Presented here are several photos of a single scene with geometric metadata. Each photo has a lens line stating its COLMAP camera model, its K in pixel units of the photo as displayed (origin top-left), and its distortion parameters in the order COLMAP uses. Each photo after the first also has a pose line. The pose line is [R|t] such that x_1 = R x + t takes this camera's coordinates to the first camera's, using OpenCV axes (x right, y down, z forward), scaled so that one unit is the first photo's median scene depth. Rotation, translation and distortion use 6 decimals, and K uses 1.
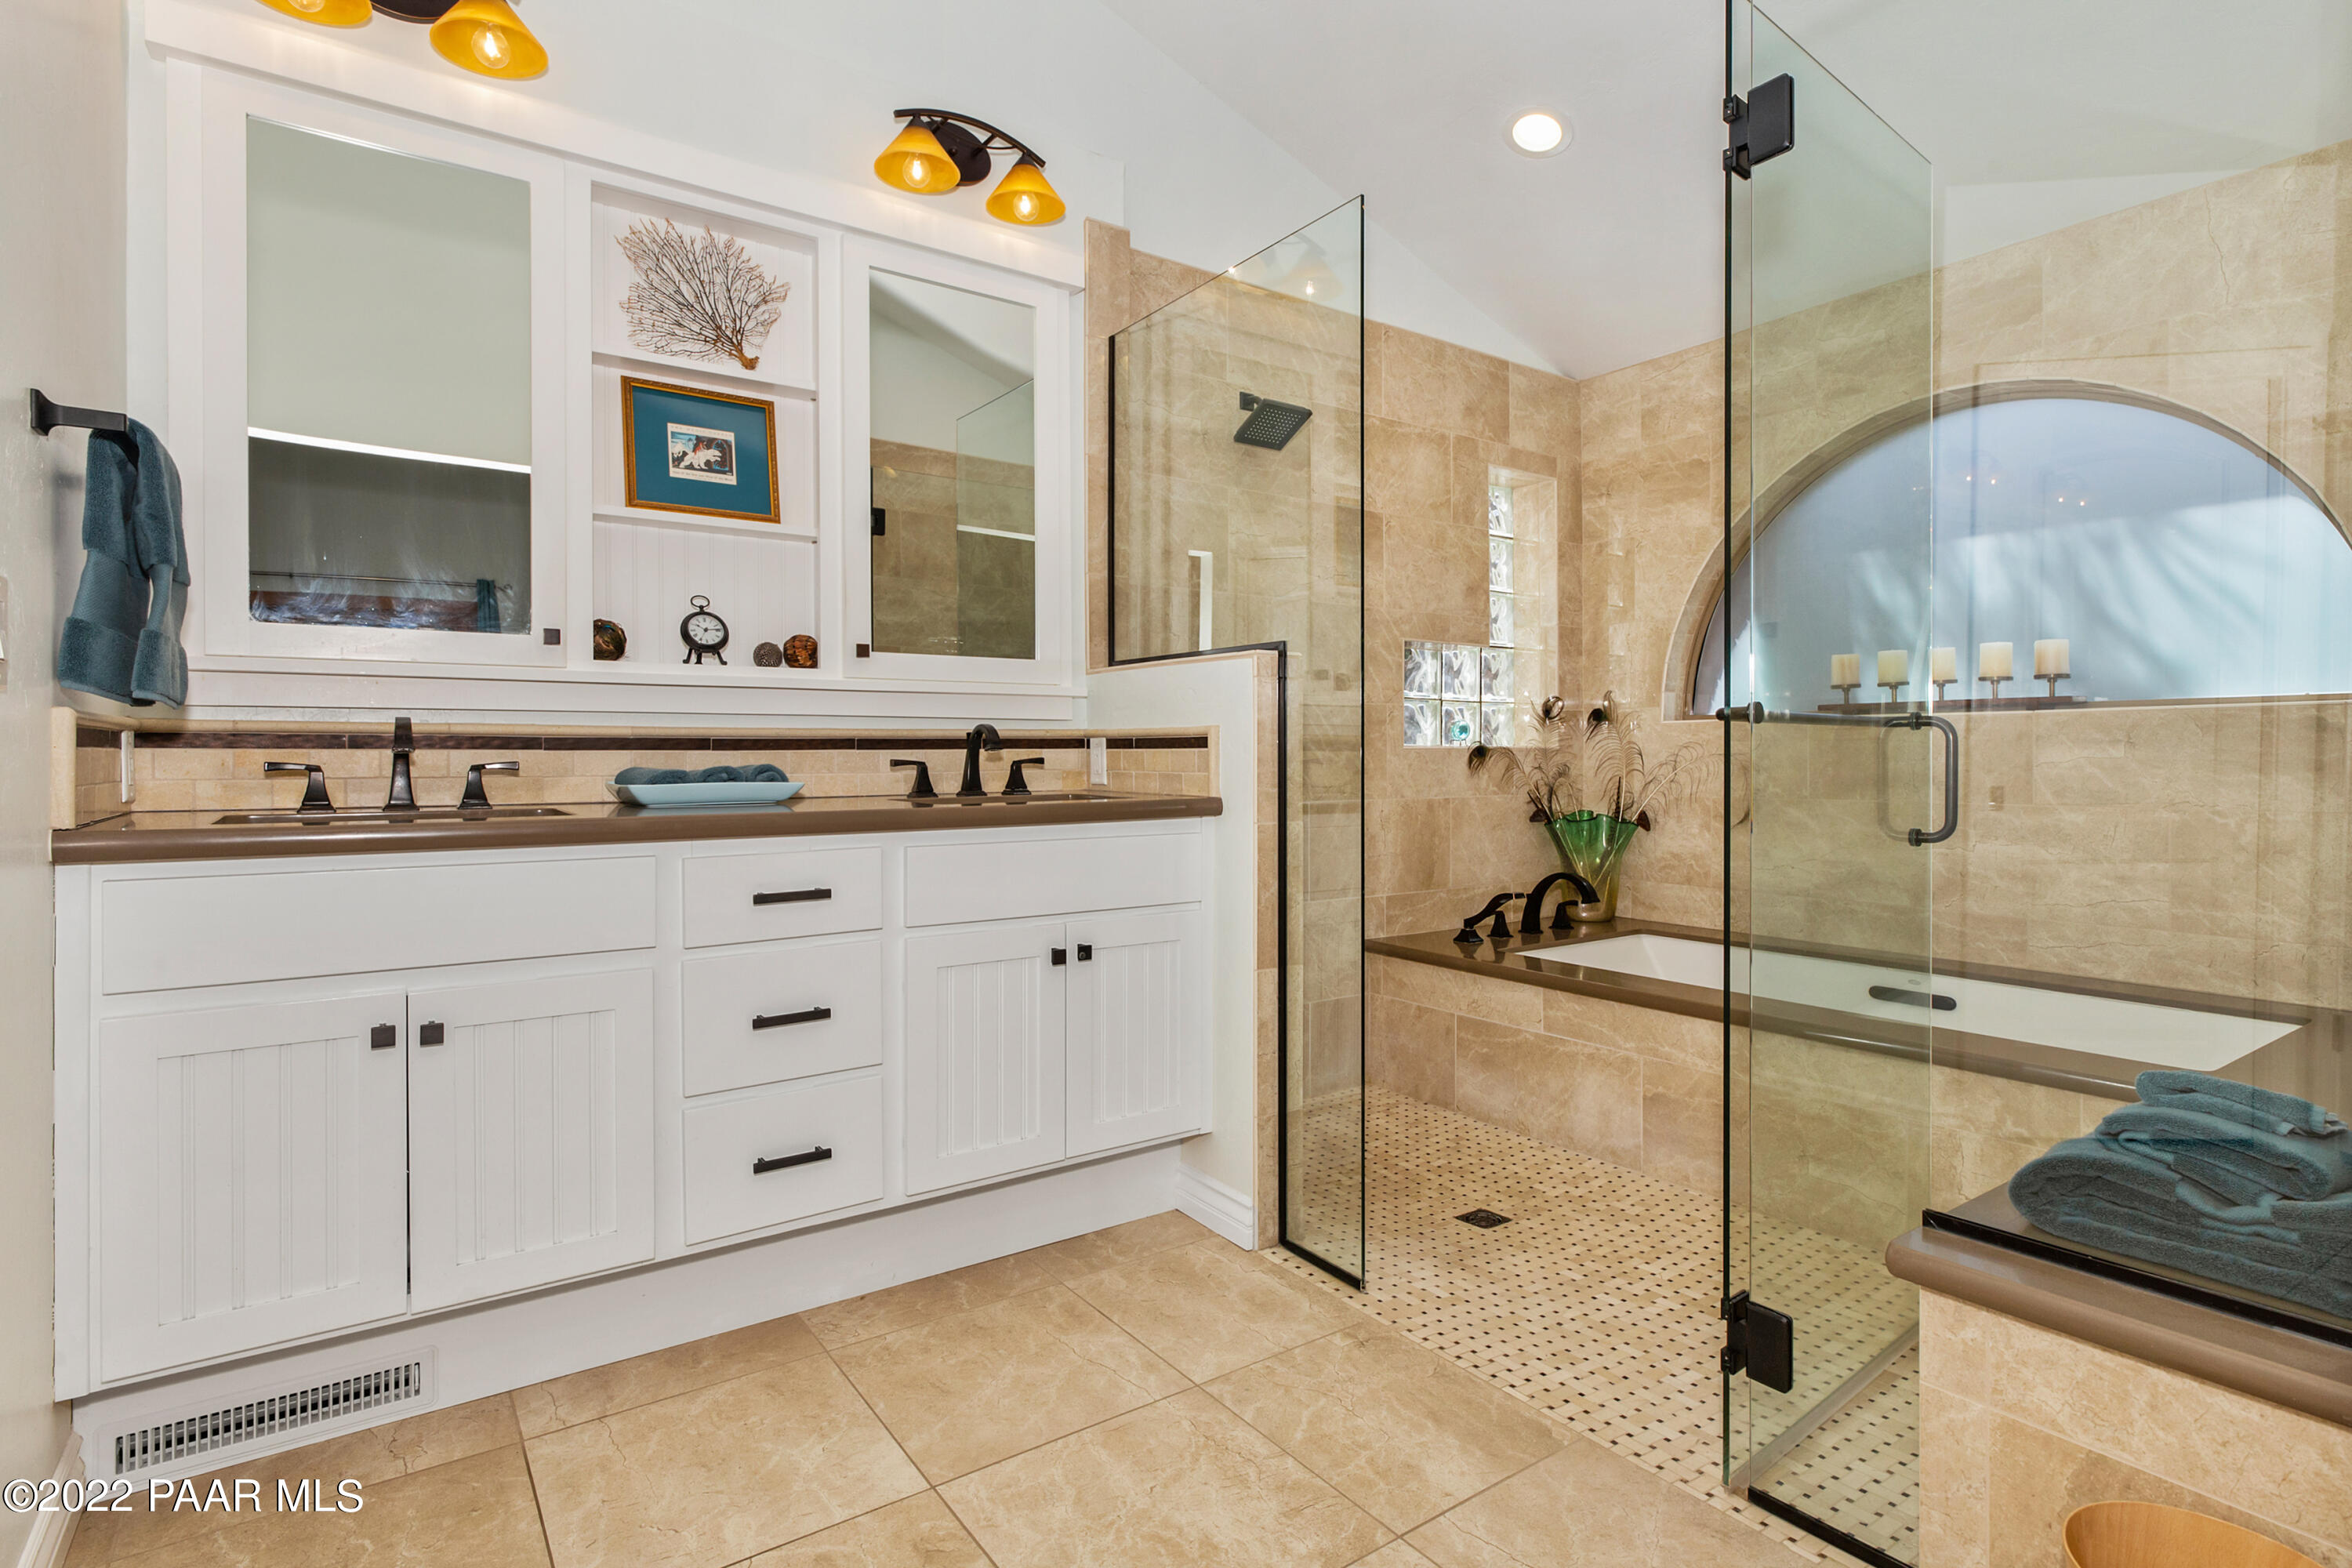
lens RADIAL K [[1171.2, 0, 1186.2], [0, 1171.2, 758.1], [0, 0, 1]] dist [-0.001041, 0.000040]
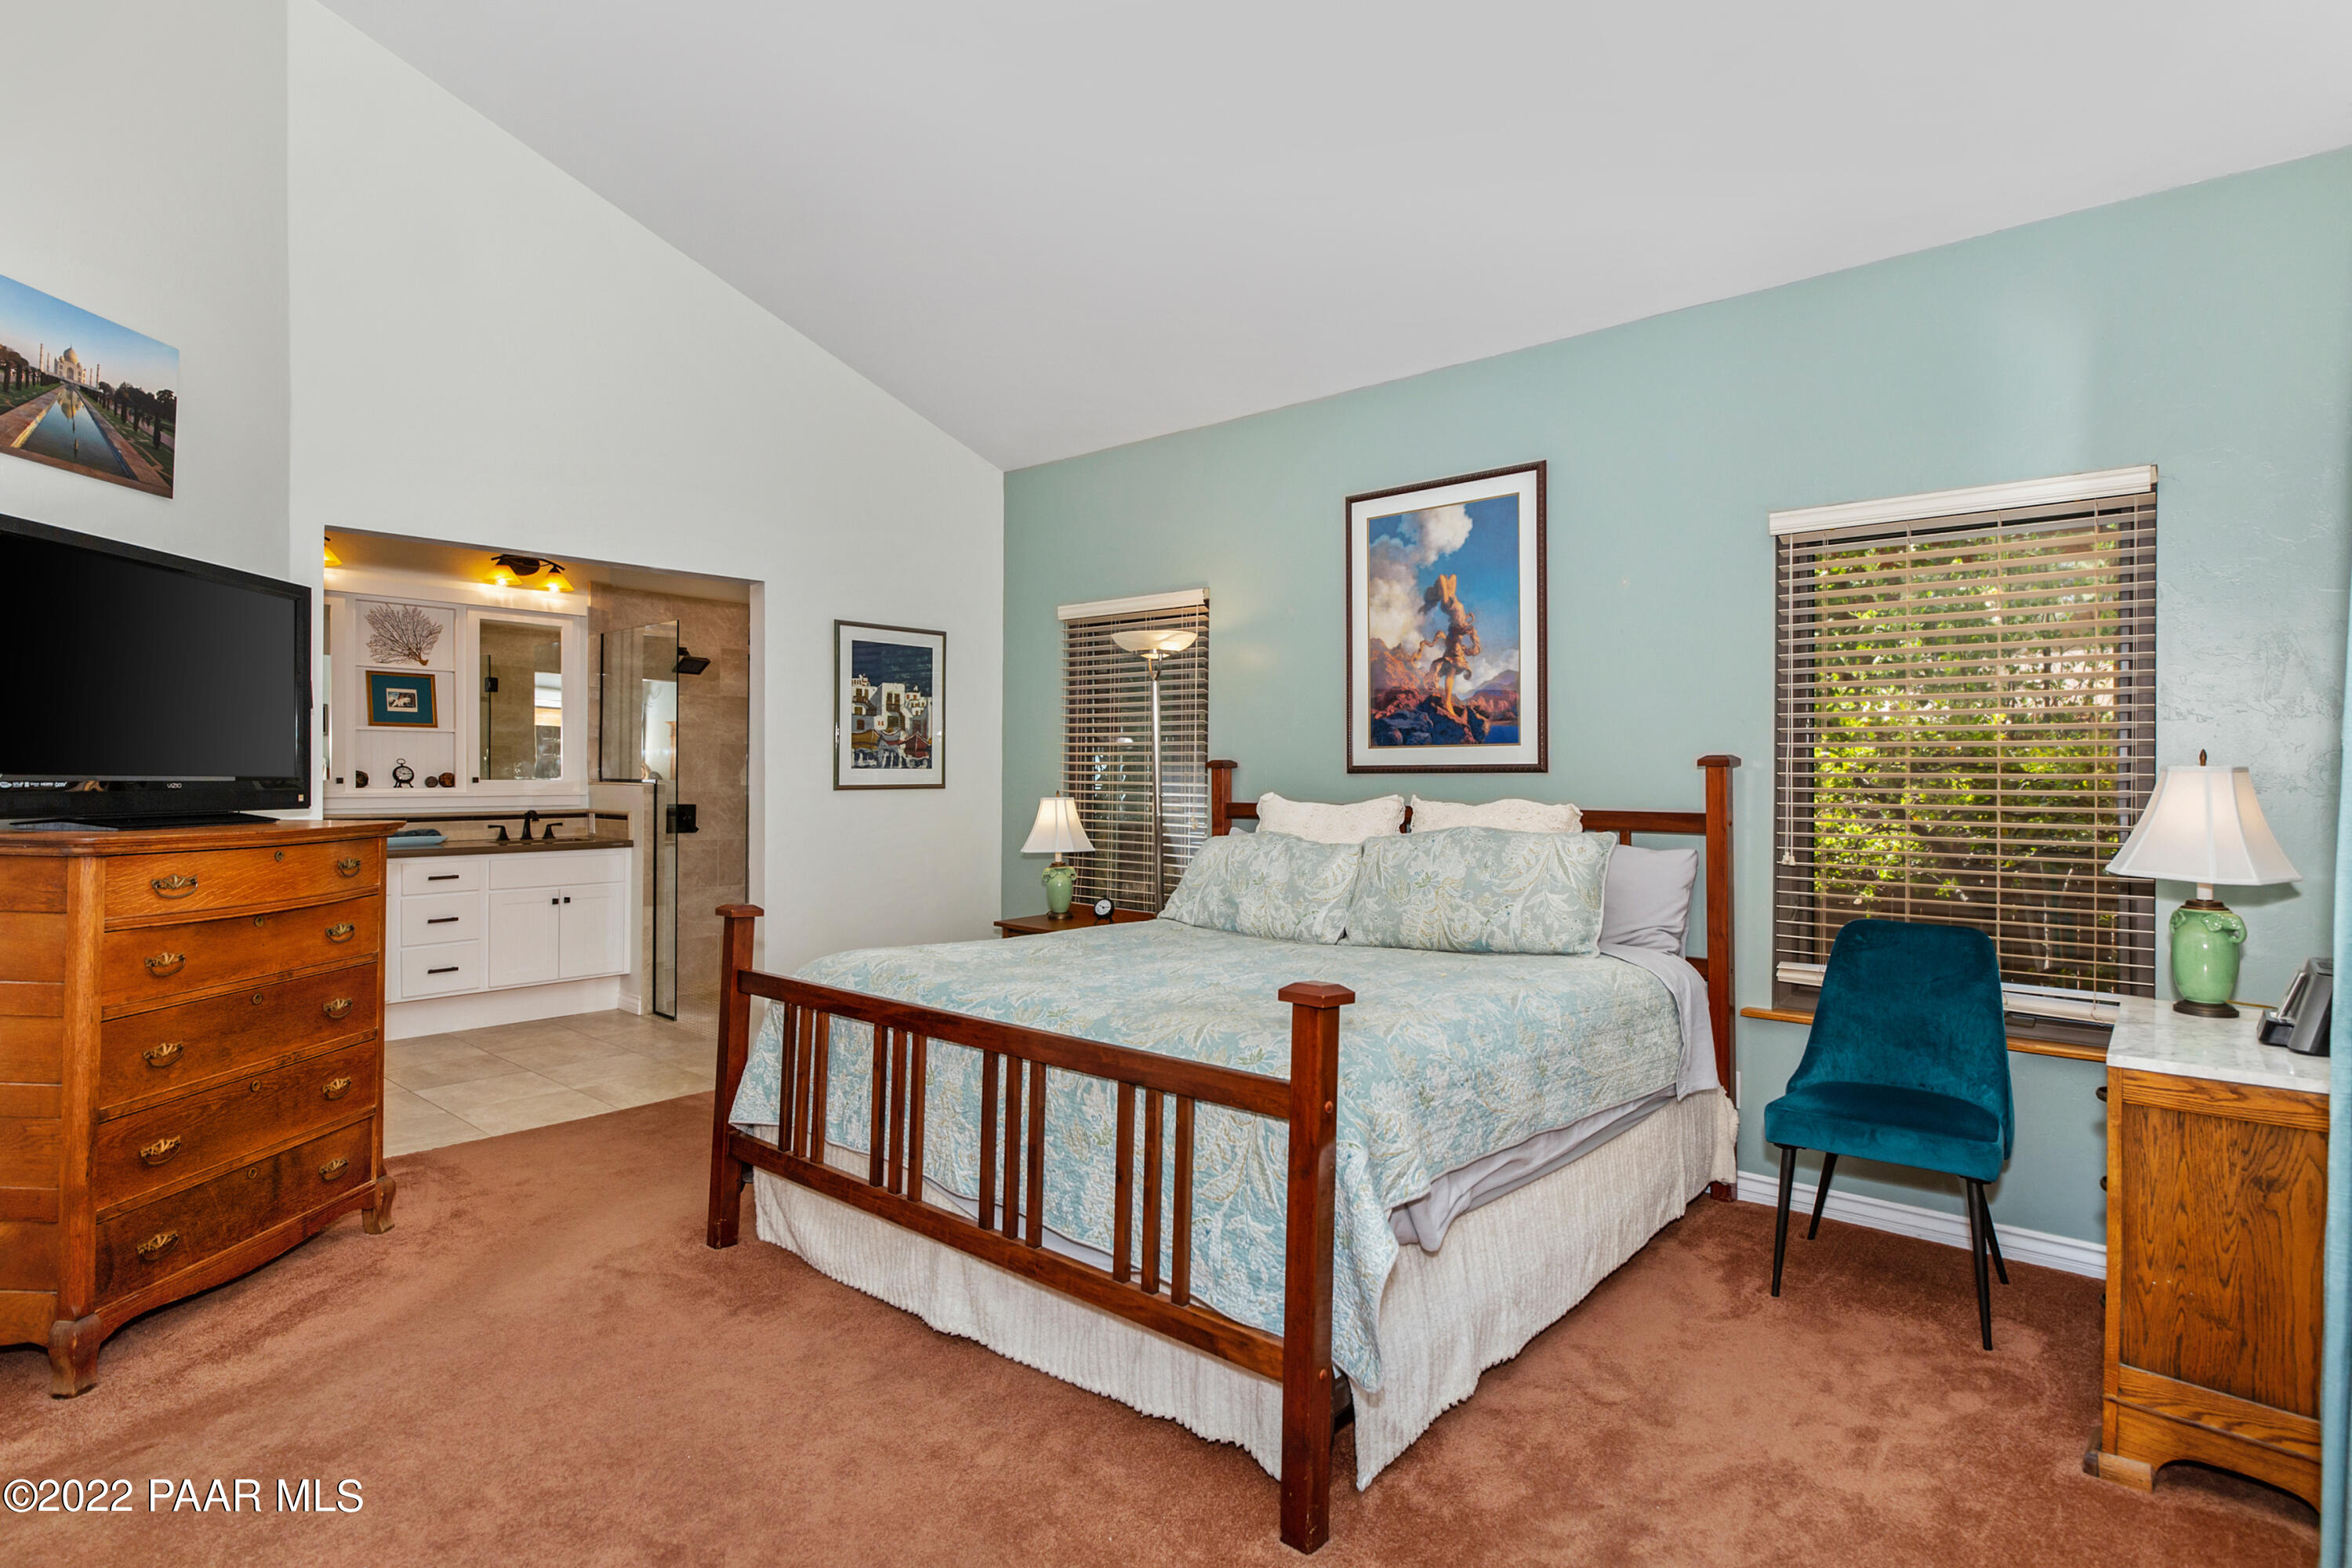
lens RADIAL K [[1171.2, 0, 1166.2], [0, 1171.2, 782.0], [0, 0, 1]] dist [-0.001041, 0.000040]
pose [[0.973102, 0.002855, 0.230359, 0.560513], [-0.002913, 0.999996, -0.000088, -0.092665], [-0.230358, -0.000585, 0.973106, -1.698266]]
